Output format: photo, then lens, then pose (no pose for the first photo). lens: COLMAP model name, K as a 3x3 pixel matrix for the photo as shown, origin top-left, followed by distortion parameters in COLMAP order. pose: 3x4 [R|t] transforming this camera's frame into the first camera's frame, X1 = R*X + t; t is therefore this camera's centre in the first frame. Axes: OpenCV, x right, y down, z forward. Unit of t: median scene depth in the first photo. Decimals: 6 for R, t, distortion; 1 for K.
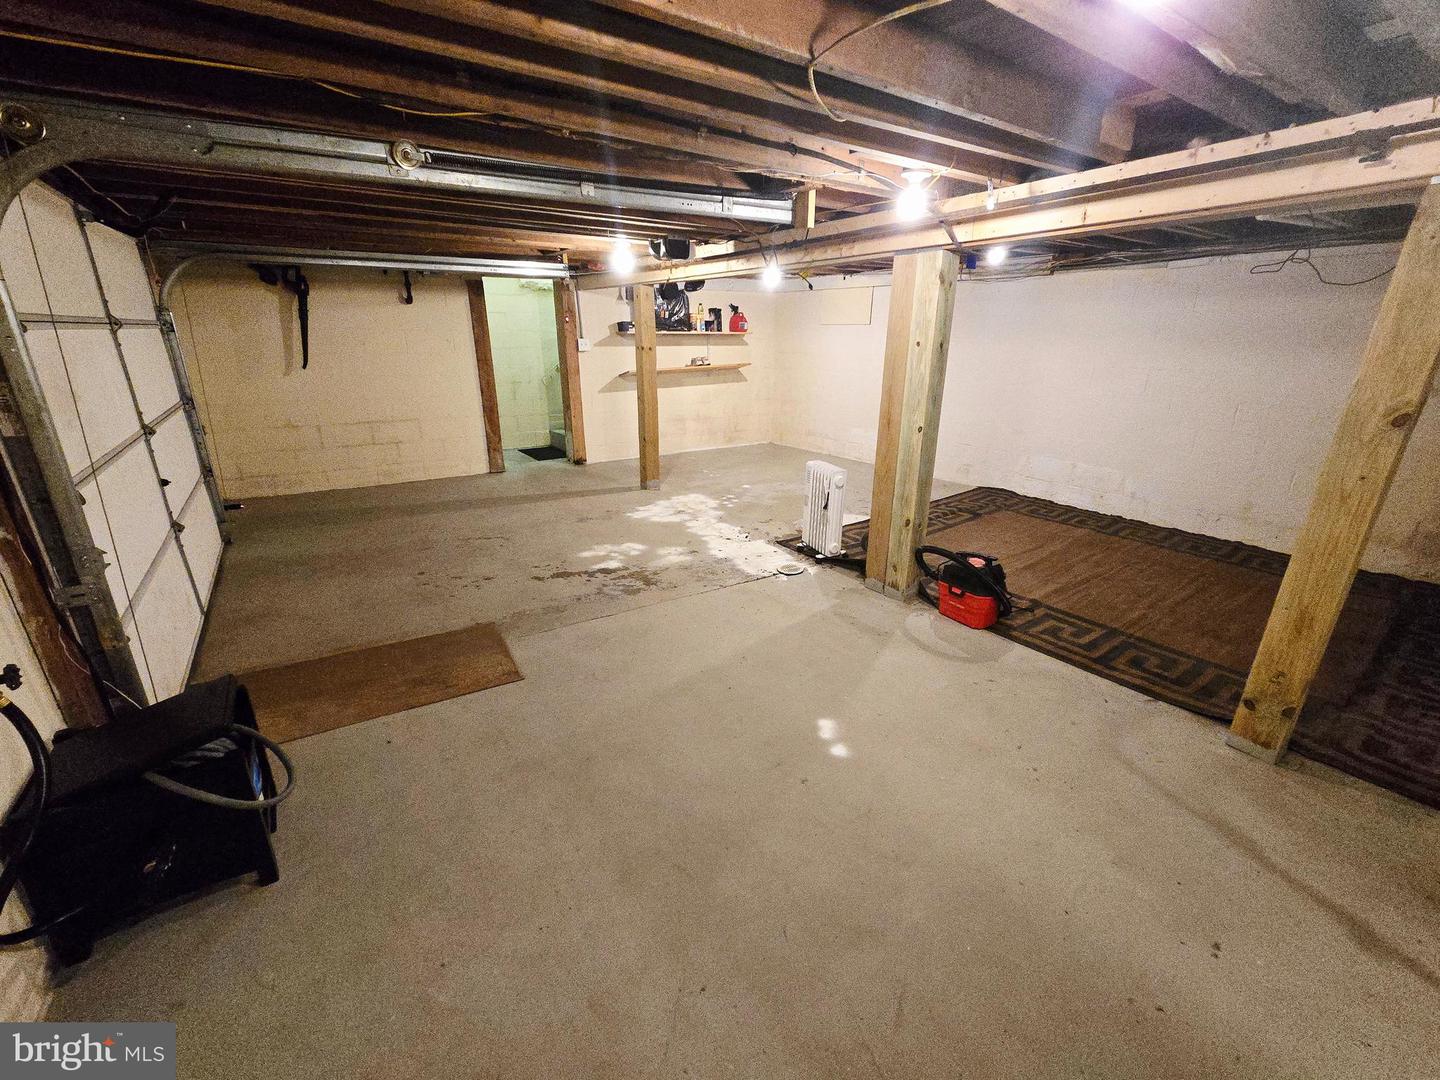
lens RADIAL K [[588.7, 0, 718.9], [0, 588.7, 537.2], [0, 0, 1]] dist [-0.000529, 0.000013]
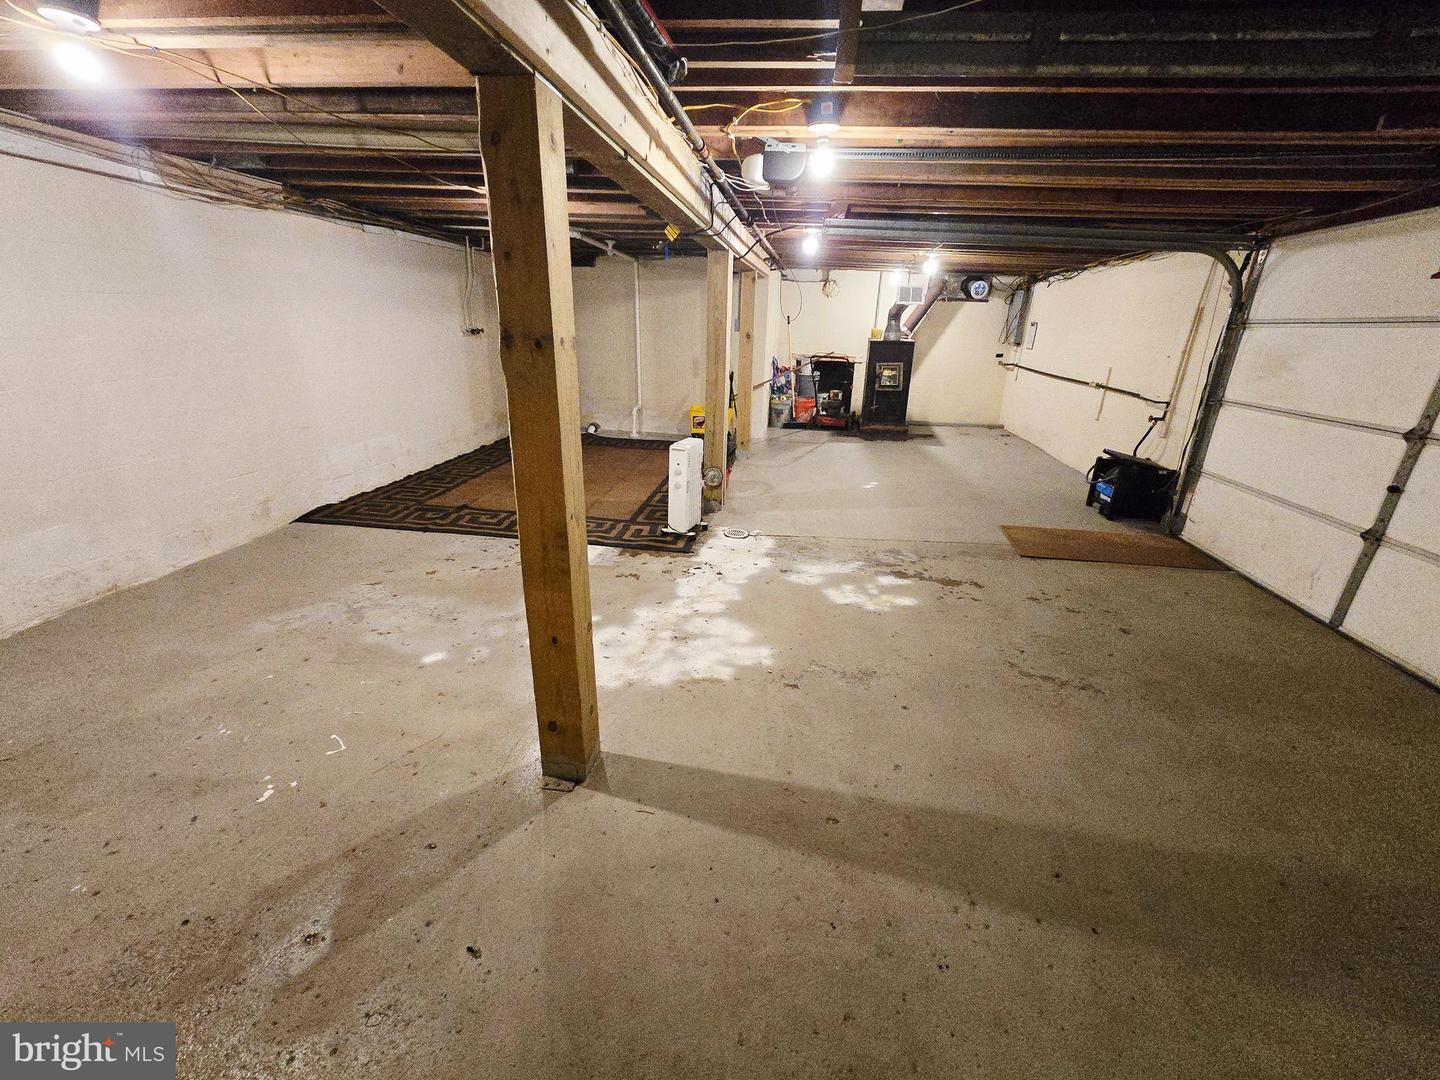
lens RADIAL K [[588.7, 0, 727.6], [0, 588.7, 540.9], [0, 0, 1]] dist [-0.000529, 0.000013]
pose [[-0.735779, -0.265919, 0.622829, -0.502553], [0.186584, 0.804489, 0.563901, -0.506176], [-0.651011, 0.531117, -0.542310, 1.497393]]
